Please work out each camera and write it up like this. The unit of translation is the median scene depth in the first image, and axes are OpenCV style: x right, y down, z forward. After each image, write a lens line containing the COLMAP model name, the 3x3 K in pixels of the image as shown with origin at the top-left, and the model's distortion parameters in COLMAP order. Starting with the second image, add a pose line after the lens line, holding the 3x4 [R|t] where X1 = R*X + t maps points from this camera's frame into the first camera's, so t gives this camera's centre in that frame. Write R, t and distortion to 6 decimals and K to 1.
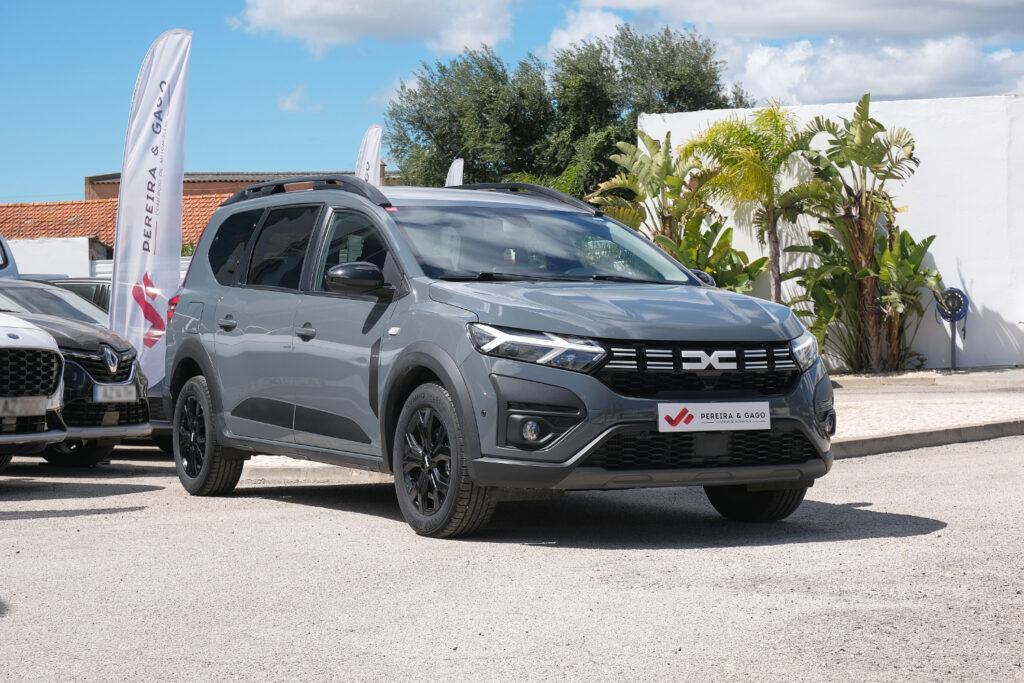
lens RADIAL K [[2018.9, 0, 515.2], [0, 2018.9, 344.2], [0, 0, 1]] dist [-0.069173, 0.000000]
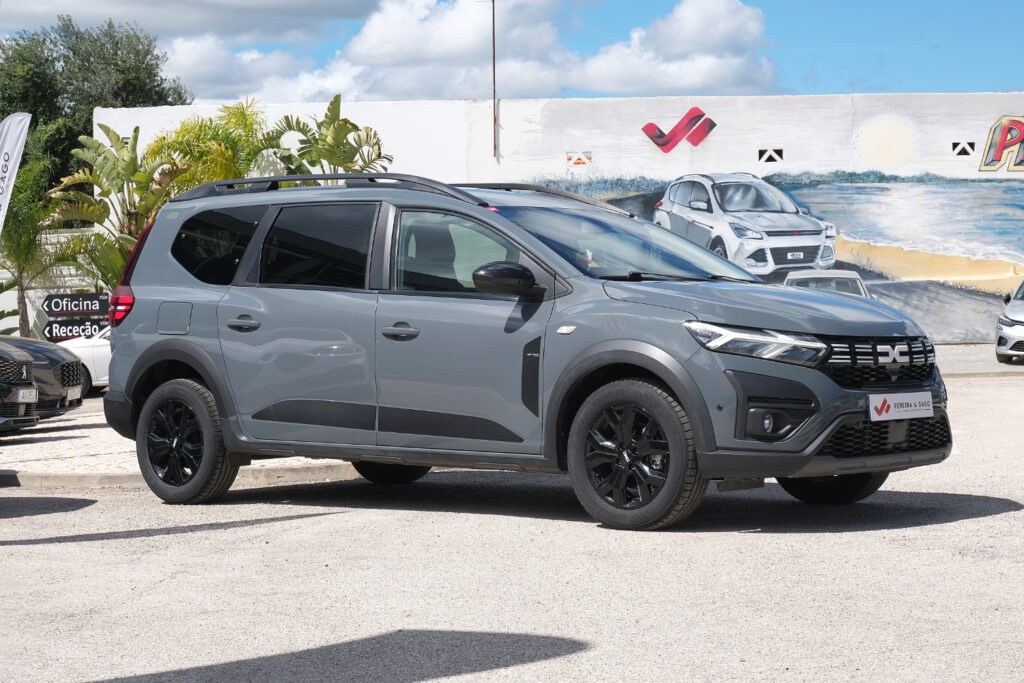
lens RADIAL K [[2018.9, 0, 554.7], [0, 2018.9, 336.7], [0, 0, 1]] dist [-0.069173, 0.000000]
pose [[0.930935, -0.009530, 0.365060, -0.378778], [0.010323, 0.999947, -0.000222, -0.002469], [-0.365038, 0.003976, 0.930984, 0.048560]]
